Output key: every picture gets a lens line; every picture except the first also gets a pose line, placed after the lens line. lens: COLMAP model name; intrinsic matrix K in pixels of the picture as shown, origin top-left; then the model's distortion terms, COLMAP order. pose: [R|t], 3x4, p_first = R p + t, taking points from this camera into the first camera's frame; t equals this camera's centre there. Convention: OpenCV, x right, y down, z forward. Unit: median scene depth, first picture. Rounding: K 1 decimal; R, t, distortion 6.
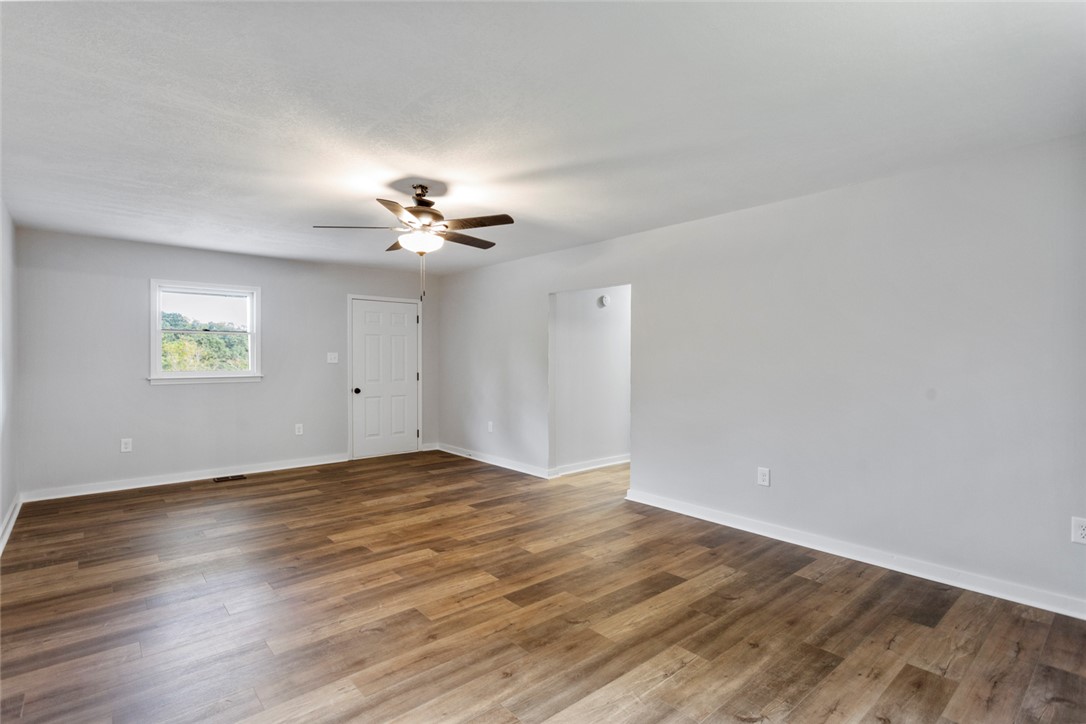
lens RADIAL K [[526.7, 0, 541.5], [0, 526.7, 354.9], [0, 0, 1]] dist [0.001258, 0.000684]
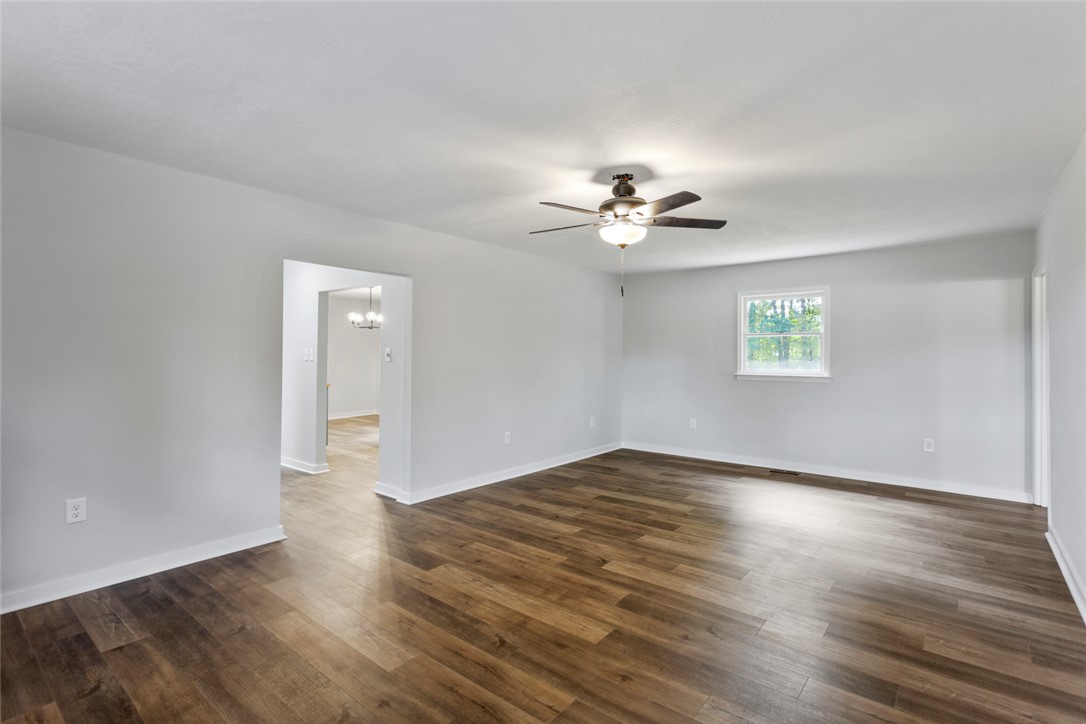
lens RADIAL K [[506.3, 0, 546.5], [0, 506.3, 357.9], [0, 0, 1]] dist [0.005565, 0.000631]
pose [[-0.161207, -0.008148, 0.986887, -1.094244], [-0.009227, 0.999935, 0.006749, 0.002595], [-0.986878, -0.008019, -0.161271, 1.280626]]
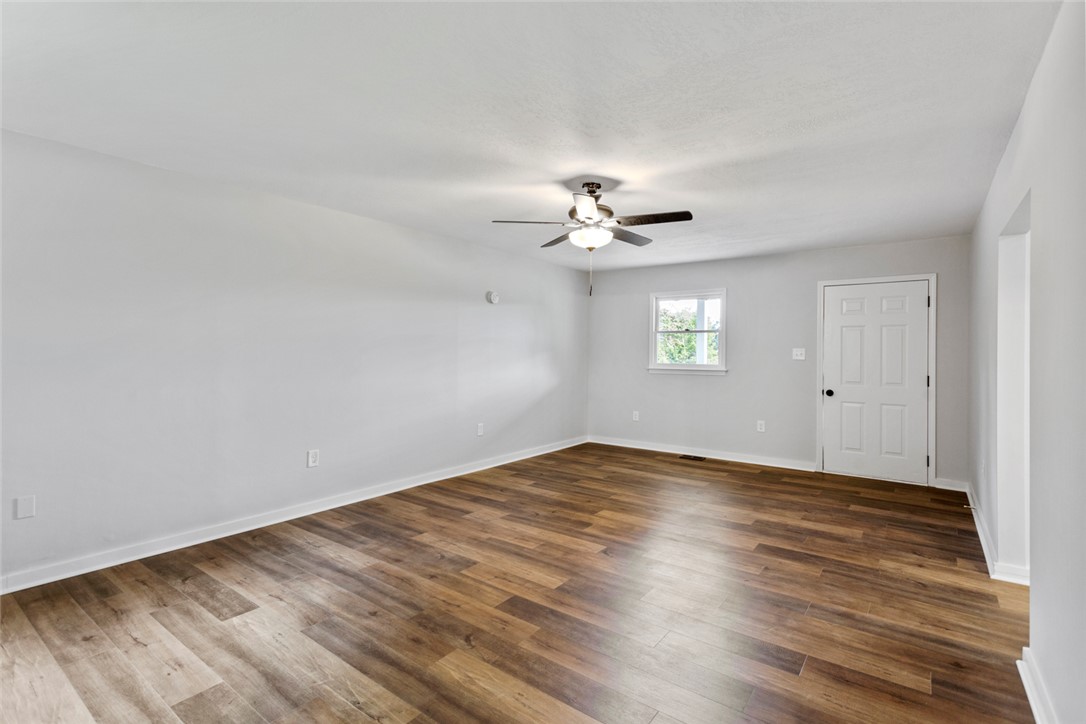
lens RADIAL K [[520.9, 0, 542.9], [0, 520.9, 356.6], [0, 0, 1]] dist [-0.001699, 0.000341]
pose [[0.201714, 0.009284, -0.979401, 0.732599], [-0.003060, 0.999956, 0.008849, 0.005466], [0.979440, 0.001212, 0.201733, 0.712214]]
